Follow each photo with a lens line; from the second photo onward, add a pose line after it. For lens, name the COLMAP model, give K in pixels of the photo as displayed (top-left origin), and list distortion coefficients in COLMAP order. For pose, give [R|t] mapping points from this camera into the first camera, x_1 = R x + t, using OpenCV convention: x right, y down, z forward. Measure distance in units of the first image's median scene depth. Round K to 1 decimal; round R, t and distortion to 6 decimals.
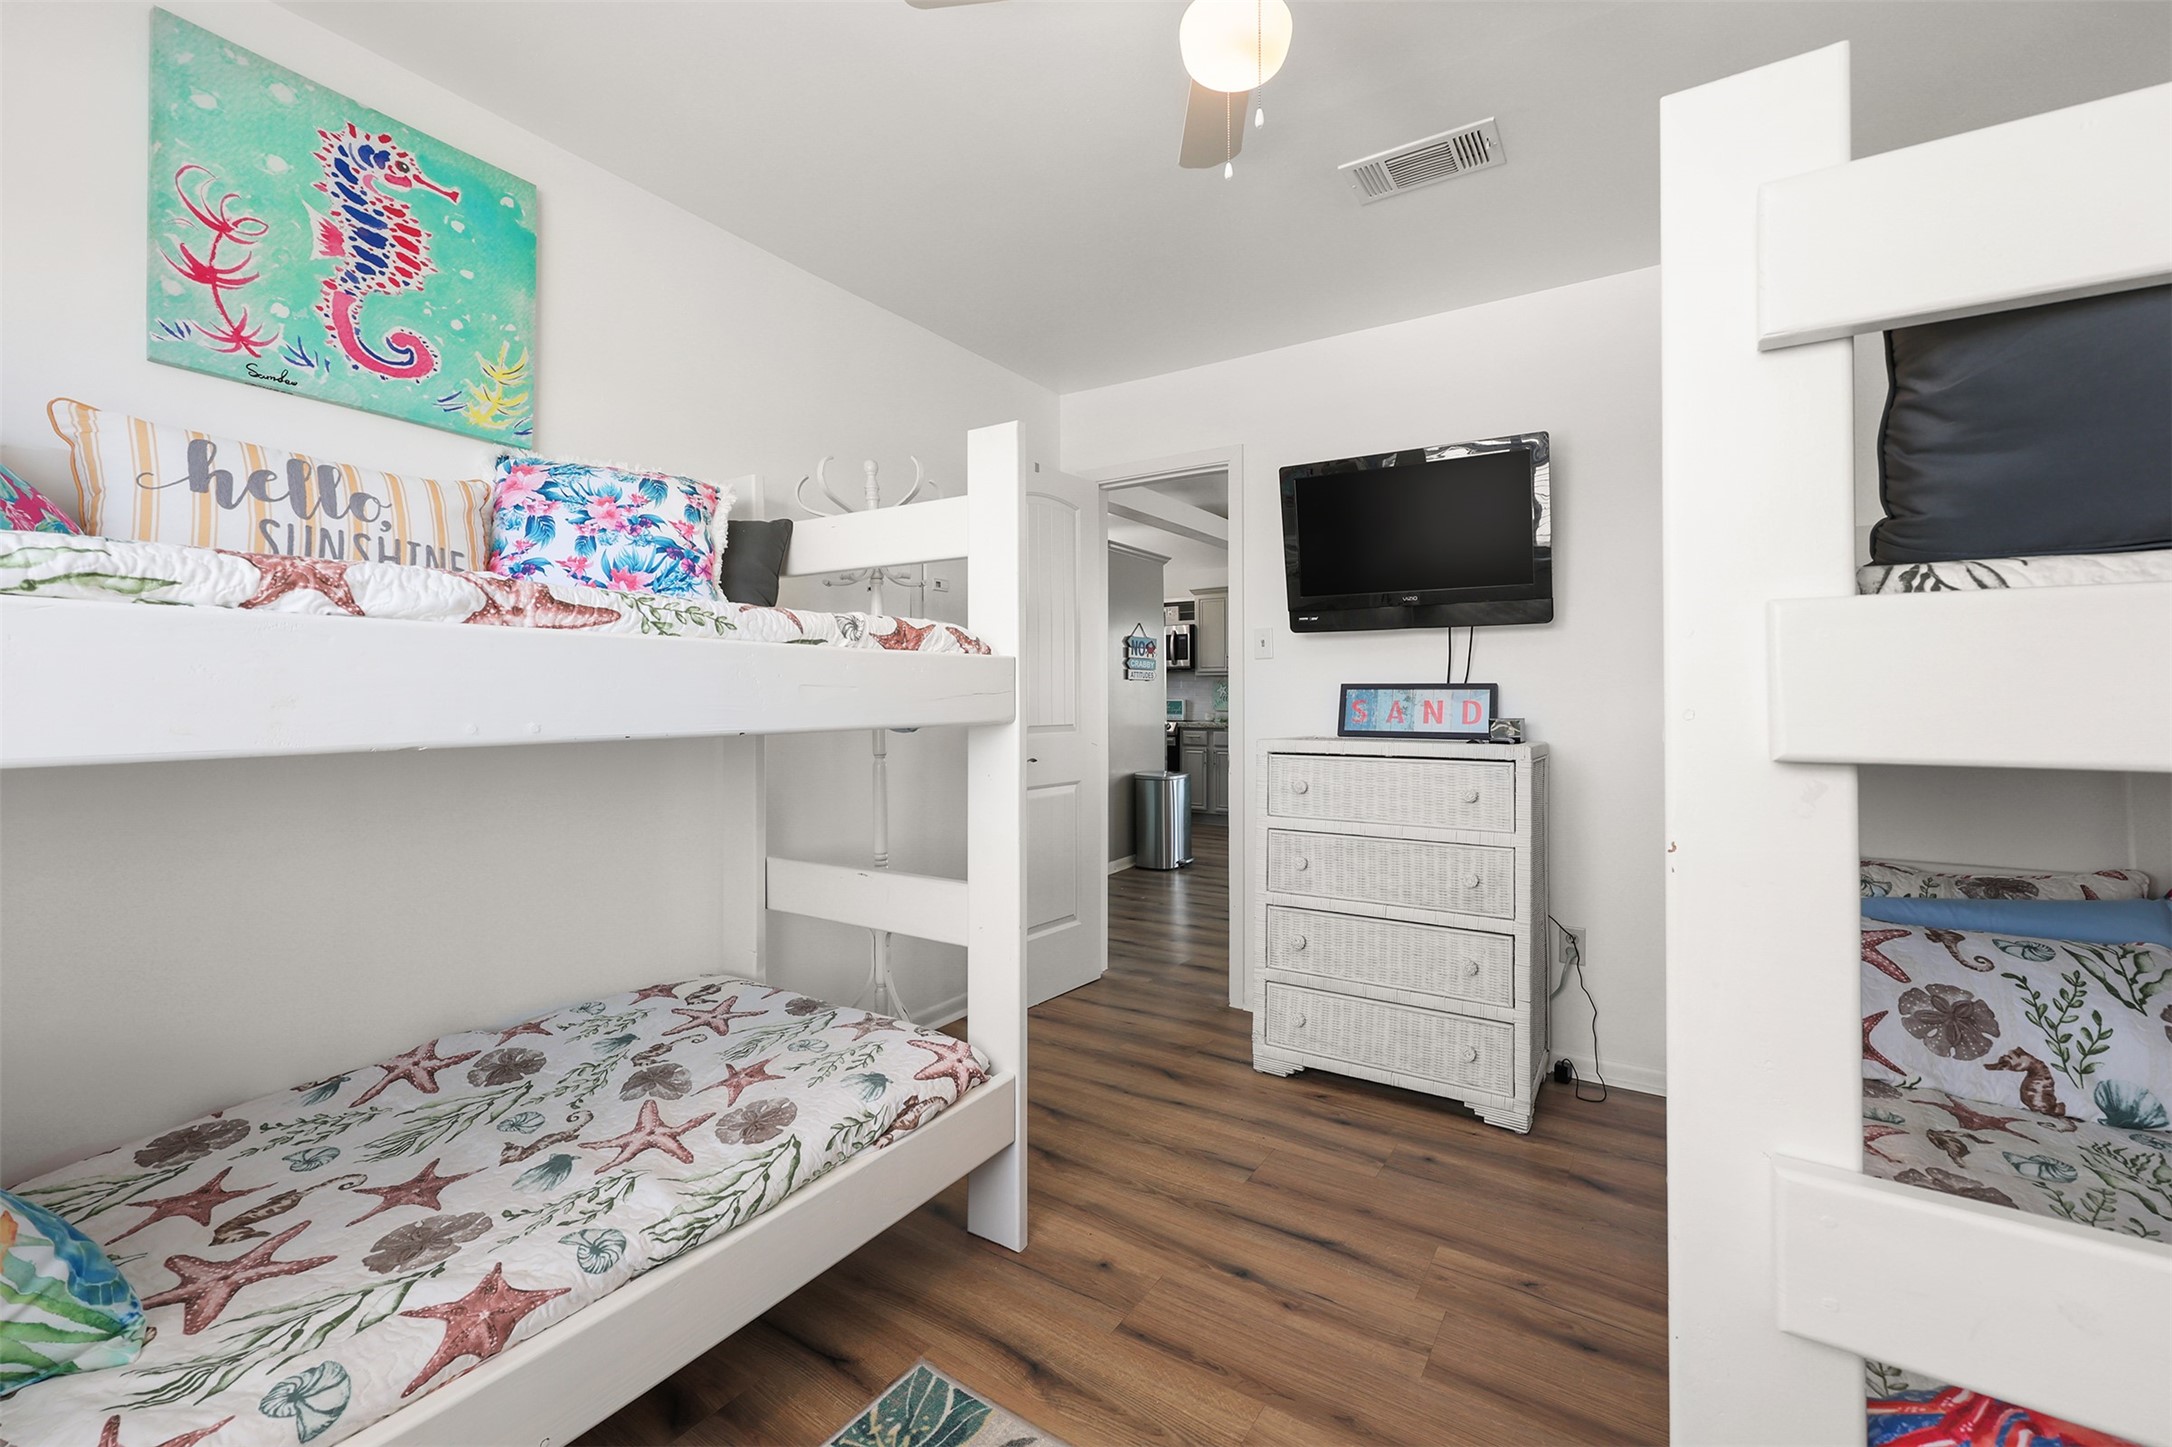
lens RADIAL K [[918.7, 0, 1086.0], [0, 918.7, 723.5], [0, 0, 1]] dist [-0.003196, -0.000150]
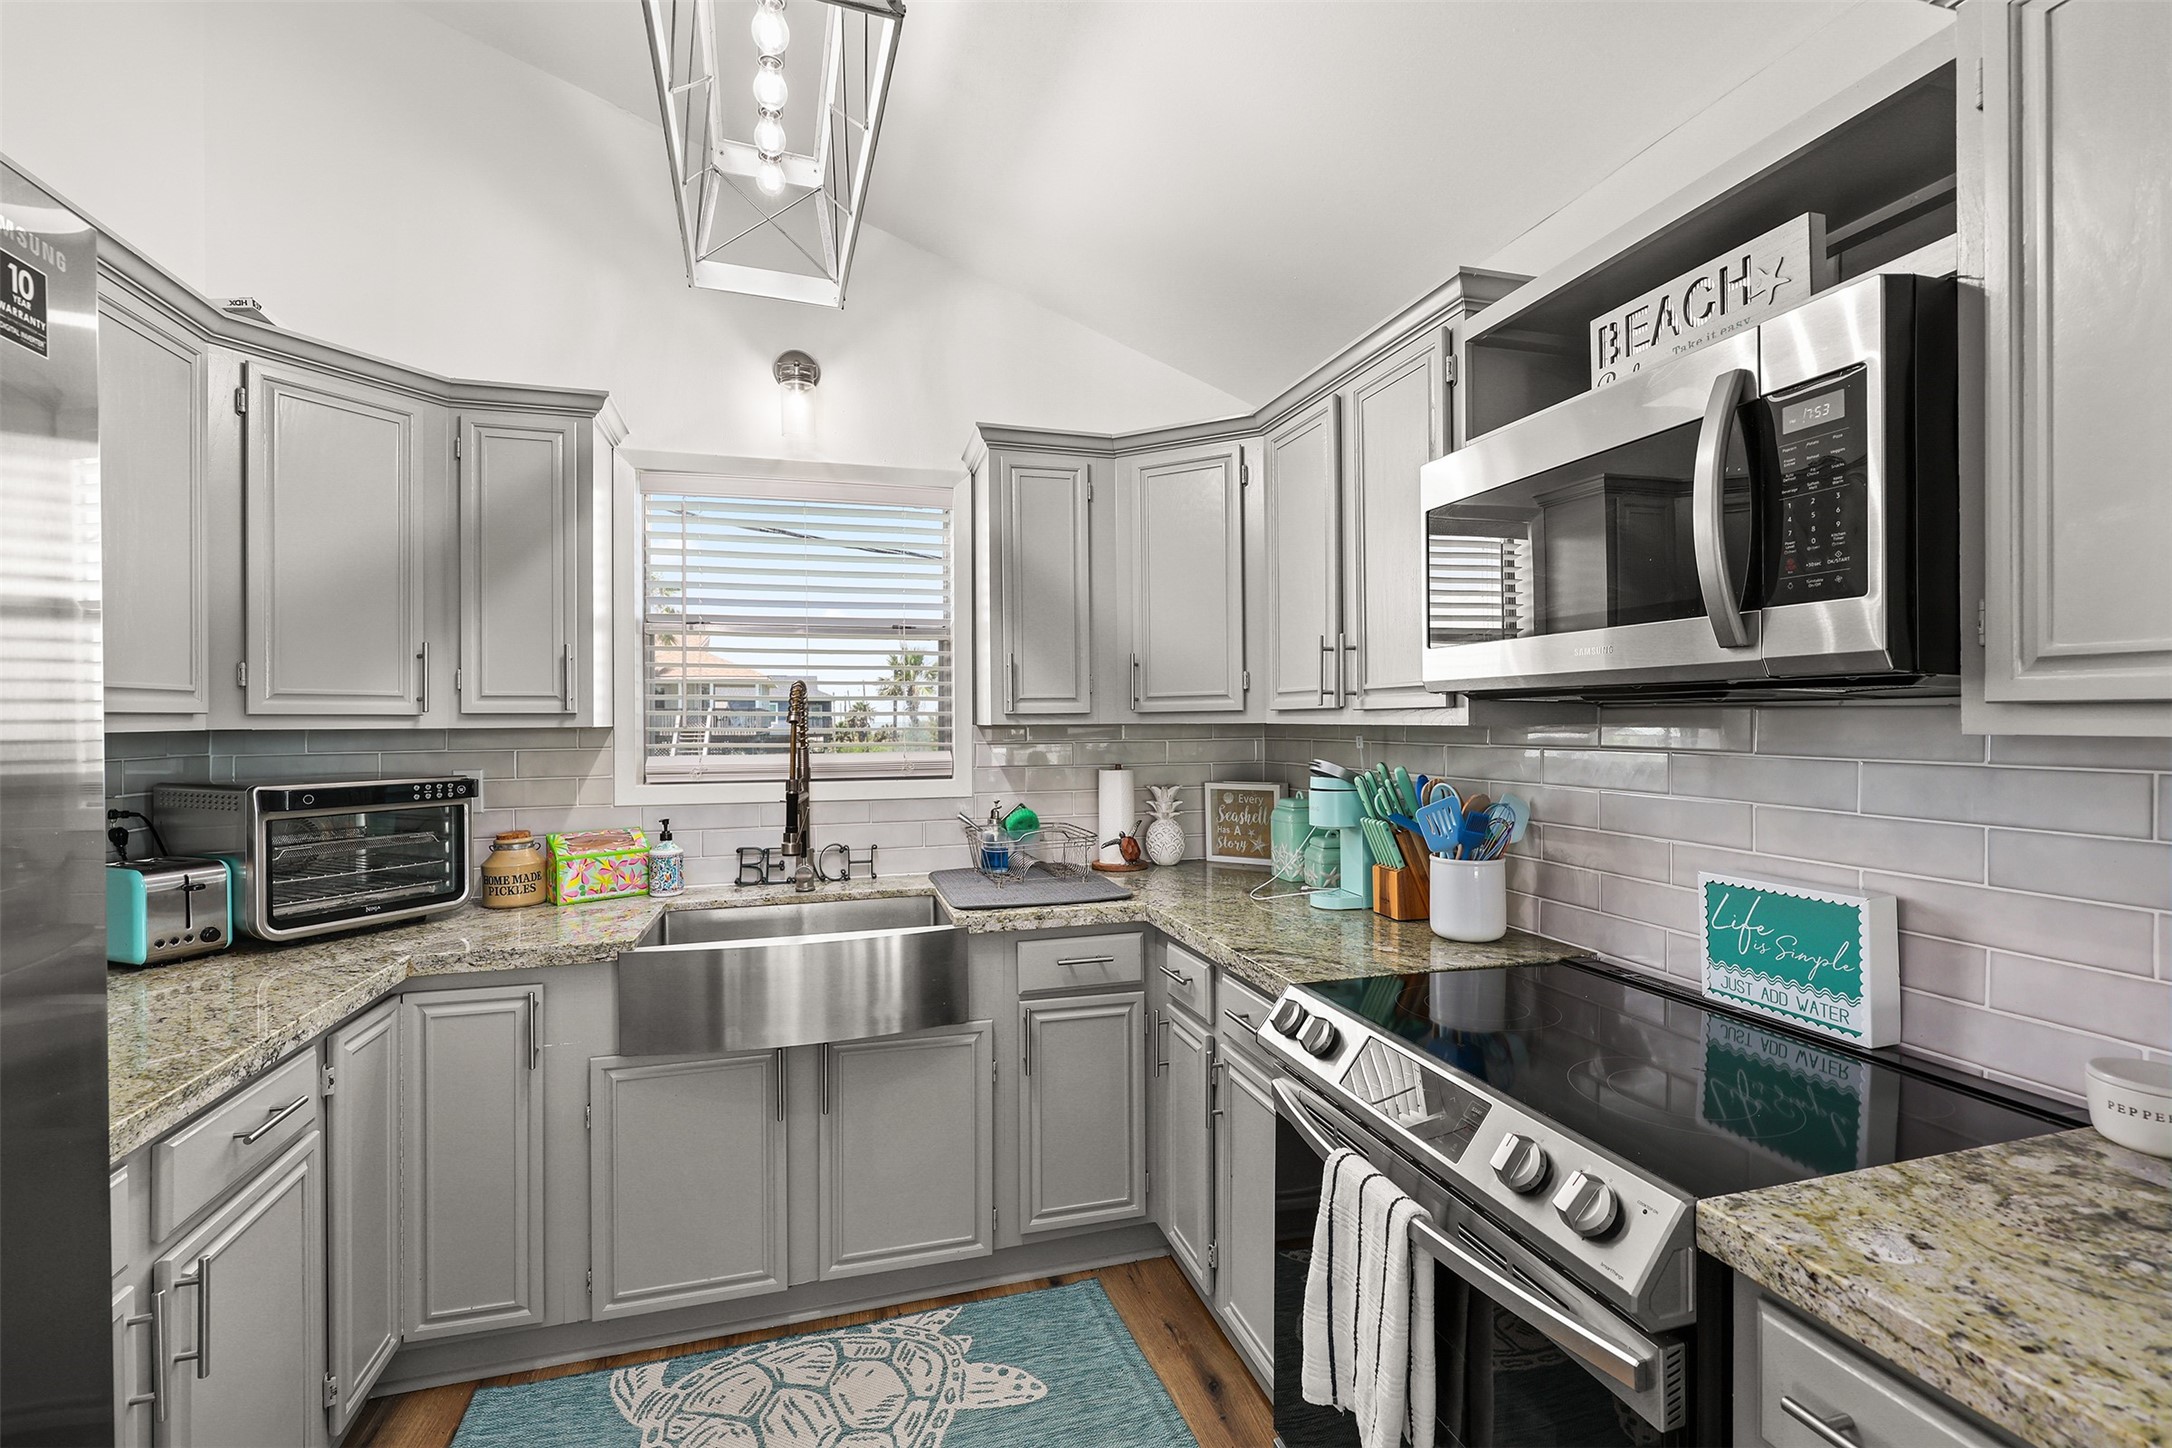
lens RADIAL K [[965.5, 0, 1075.4], [0, 965.5, 729.6], [0, 0, 1]] dist [0.000074, 0.000084]
pose [[0.766879, -0.000358, -0.641792, 0.151147], [-0.015163, 0.999711, -0.018676, -0.066927], [0.641613, 0.024054, 0.766651, 1.136594]]
